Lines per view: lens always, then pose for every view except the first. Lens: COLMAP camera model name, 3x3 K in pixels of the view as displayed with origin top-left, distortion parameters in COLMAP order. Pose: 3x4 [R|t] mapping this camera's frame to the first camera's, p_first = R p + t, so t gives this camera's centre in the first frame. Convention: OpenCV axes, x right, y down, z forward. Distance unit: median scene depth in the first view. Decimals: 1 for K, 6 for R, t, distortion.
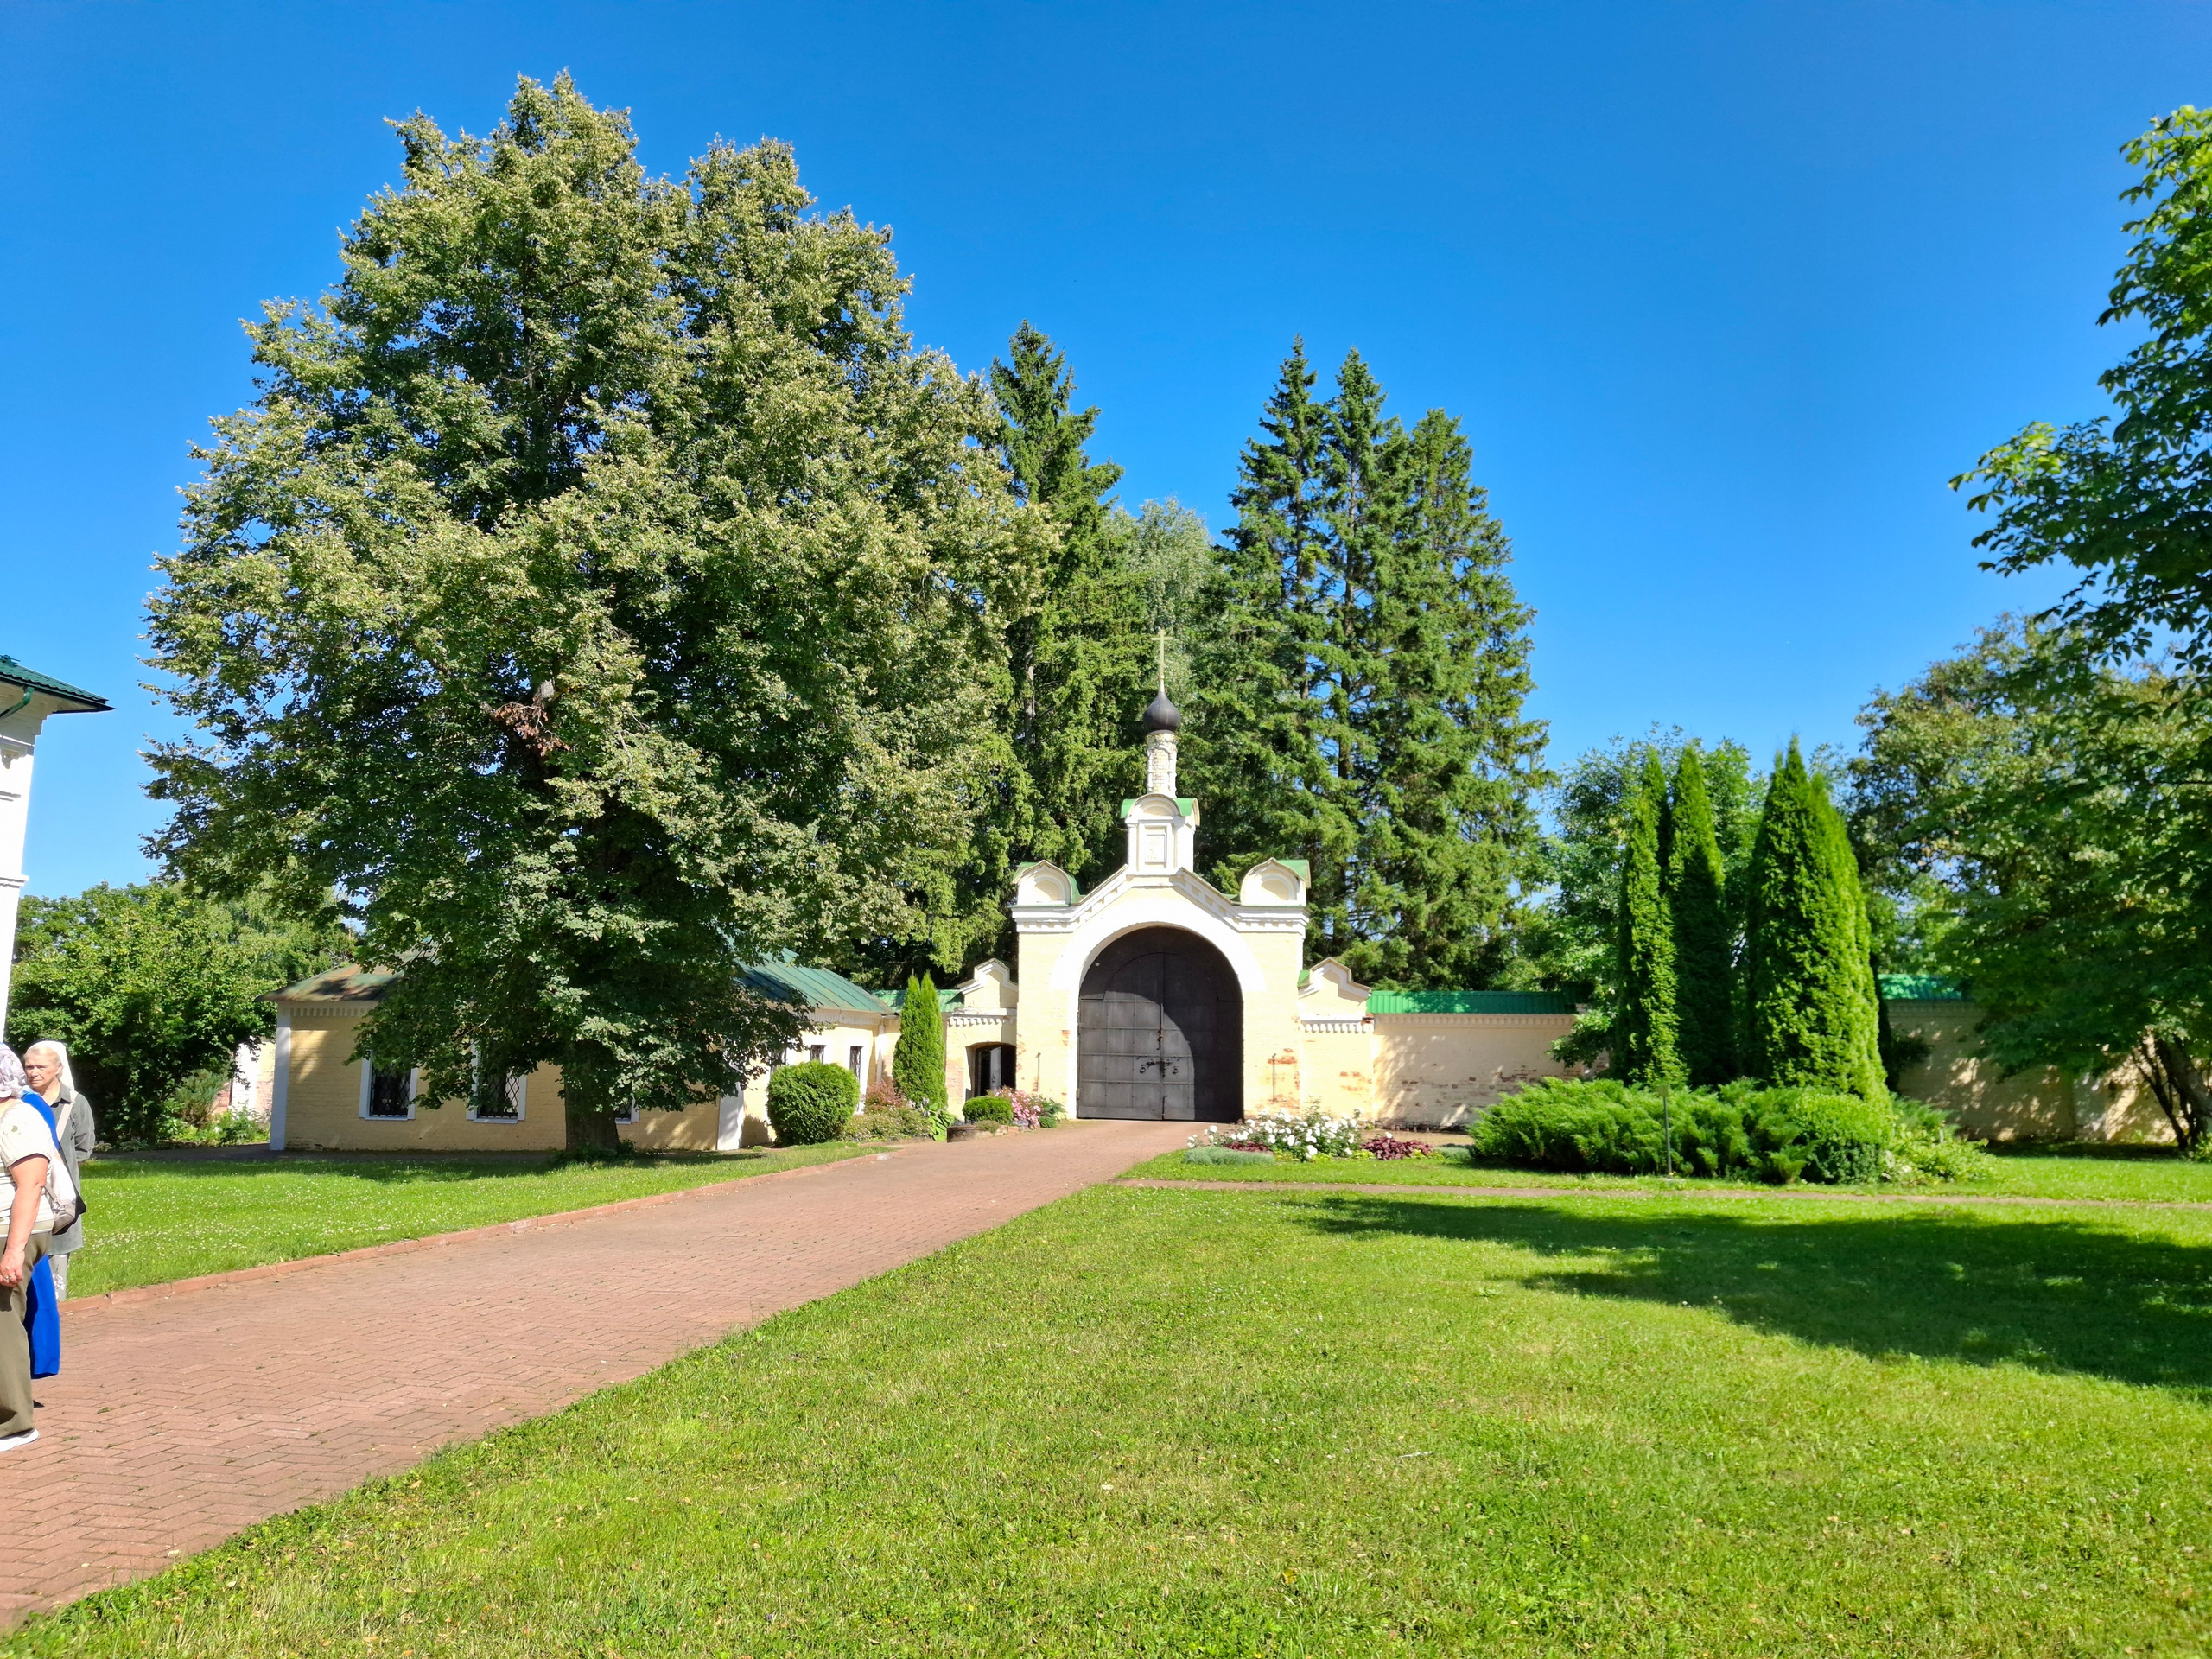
lens RADIAL K [[1614.4, 0, 1099.4], [0, 1614.4, 818.7], [0, 0, 1]] dist [0.209321, -0.465042]
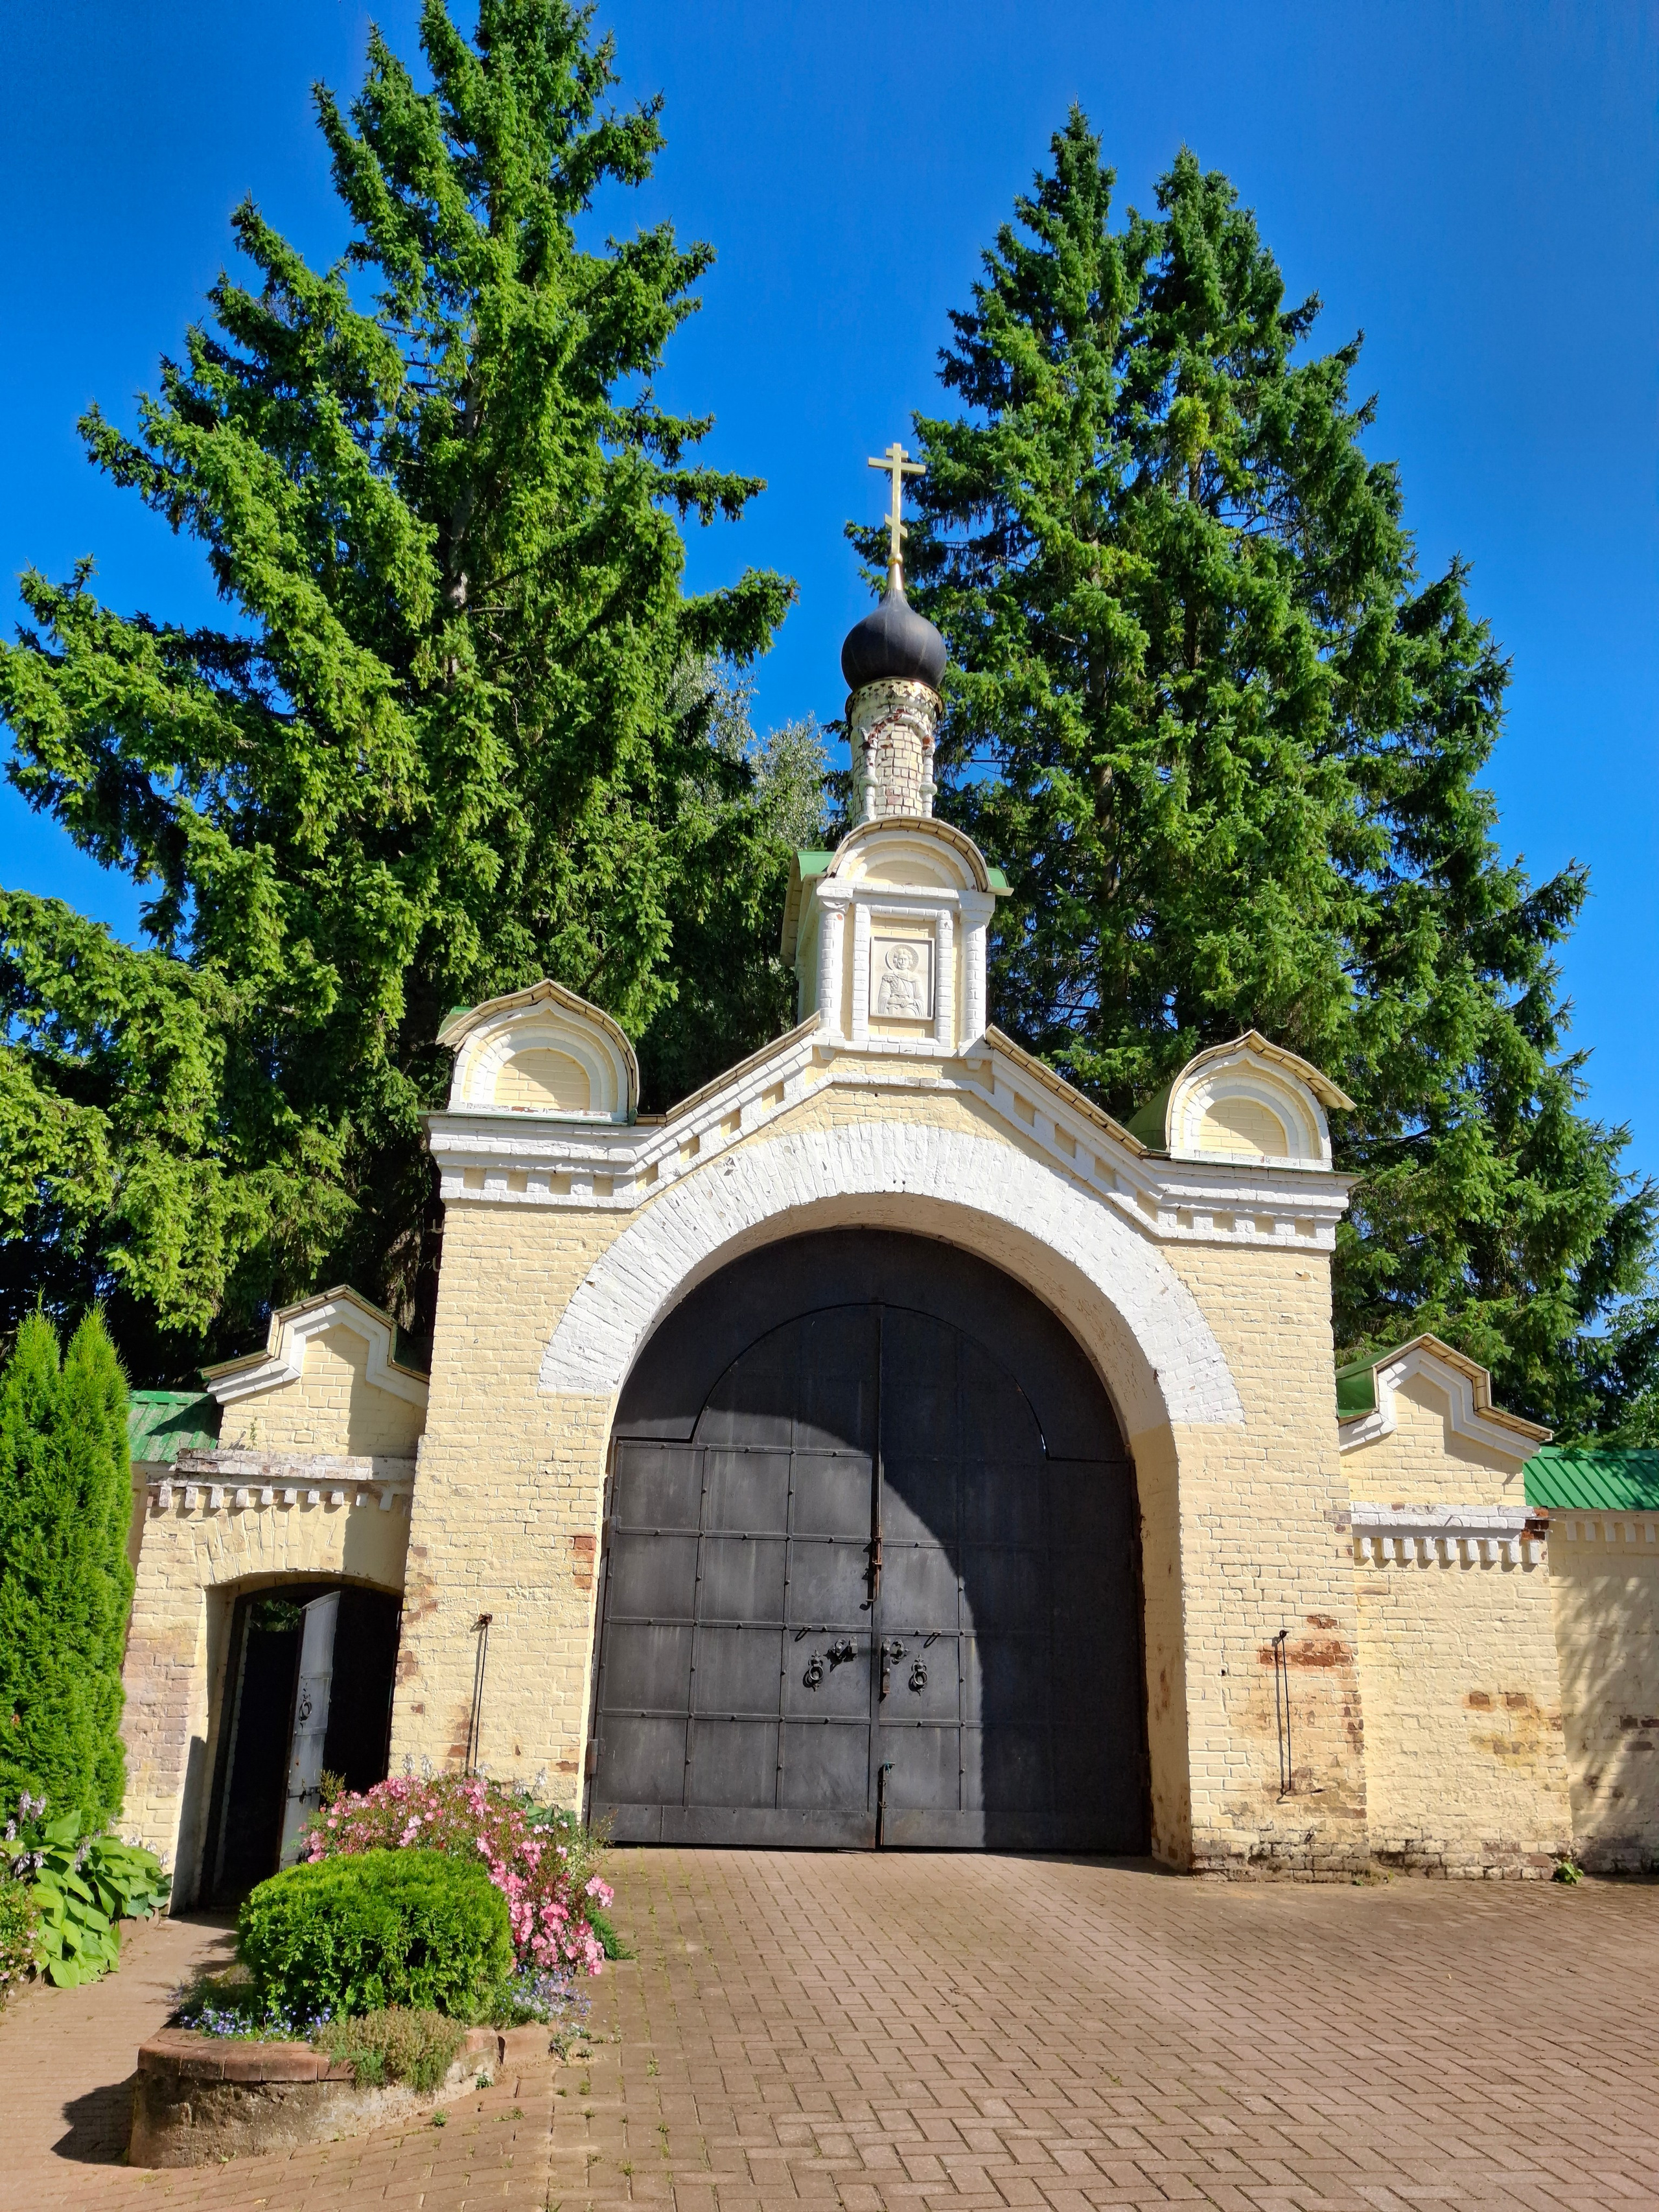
lens RADIAL K [[1614.3, 0, 836.8], [0, 1614.3, 1120.2], [0, 0, 1]] dist [0.209321, -0.465042]
pose [[0.946594, 0.105866, 0.304553, -0.075730], [-0.063670, 0.987335, -0.145313, 0.095724], [-0.316080, 0.118162, 0.941346, 0.691835]]
